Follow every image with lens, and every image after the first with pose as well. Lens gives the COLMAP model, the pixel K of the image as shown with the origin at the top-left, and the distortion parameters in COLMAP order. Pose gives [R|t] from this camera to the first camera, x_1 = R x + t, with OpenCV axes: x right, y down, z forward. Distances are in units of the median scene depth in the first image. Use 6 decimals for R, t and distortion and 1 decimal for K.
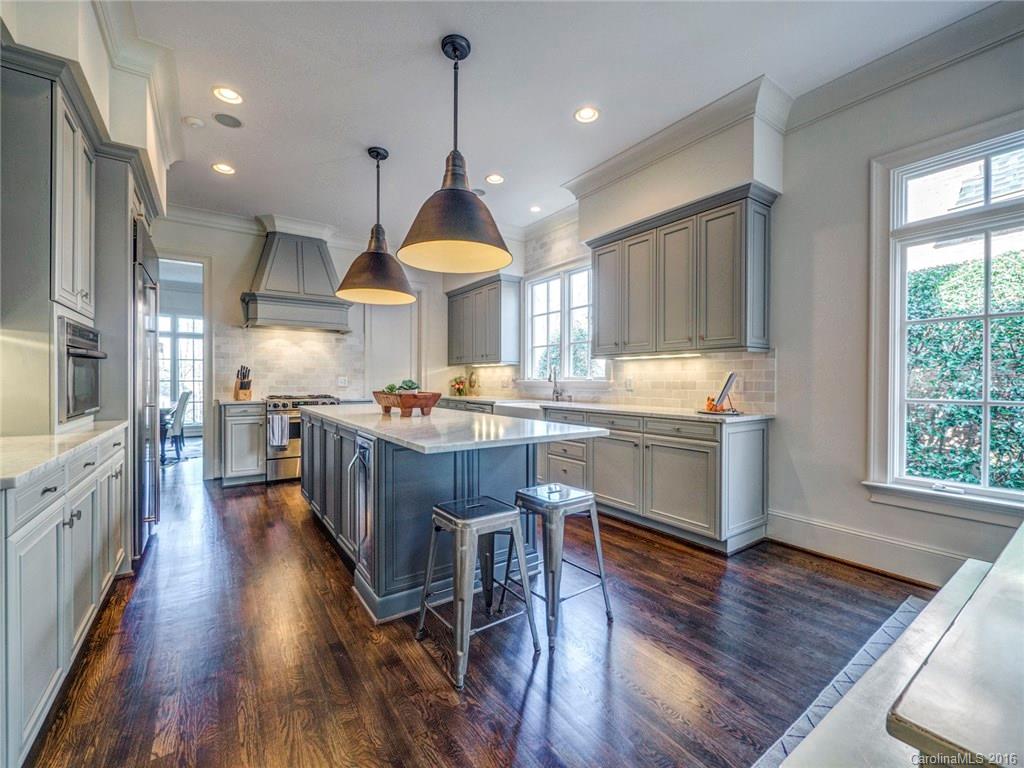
lens RADIAL K [[436.7, 0, 512.0], [0, 436.7, 384.0], [0, 0, 1]] dist [-0.003001, -0.000371]
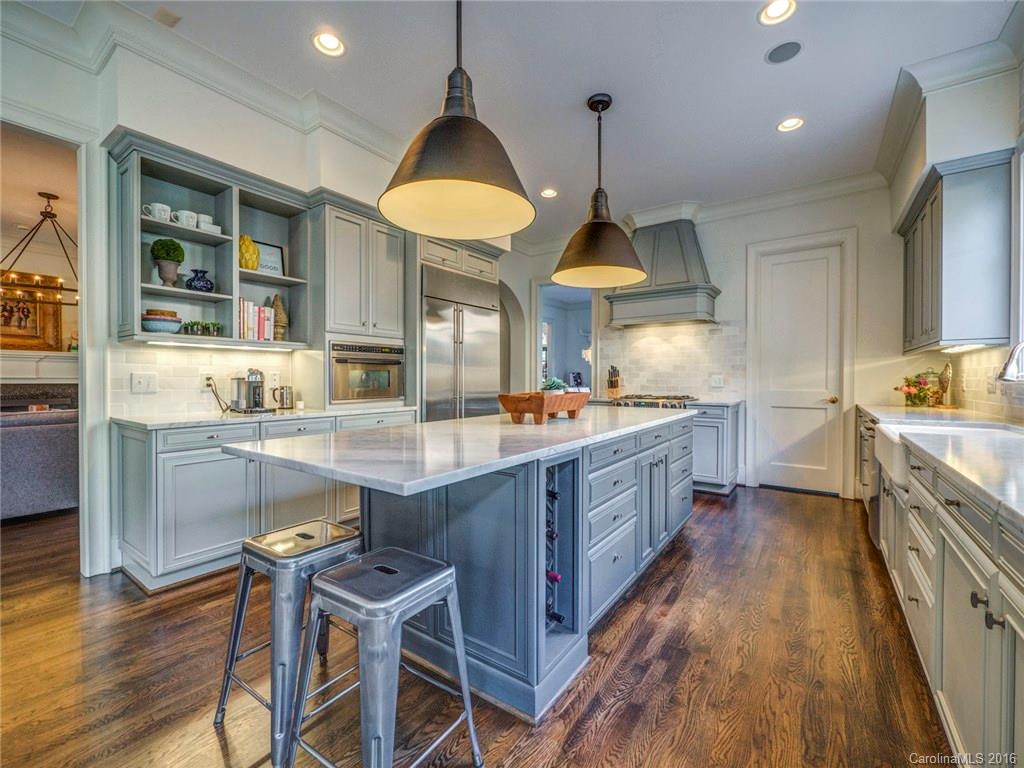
lens RADIAL K [[436.7, 0, 512.0], [0, 436.7, 384.0], [0, 0, 1]] dist [-0.003001, -0.000371]
pose [[0.338604, 0.009264, -0.940883, 0.276134], [-0.009265, 0.999936, 0.006511, -0.001605], [0.940883, 0.006512, 0.338668, 0.381128]]
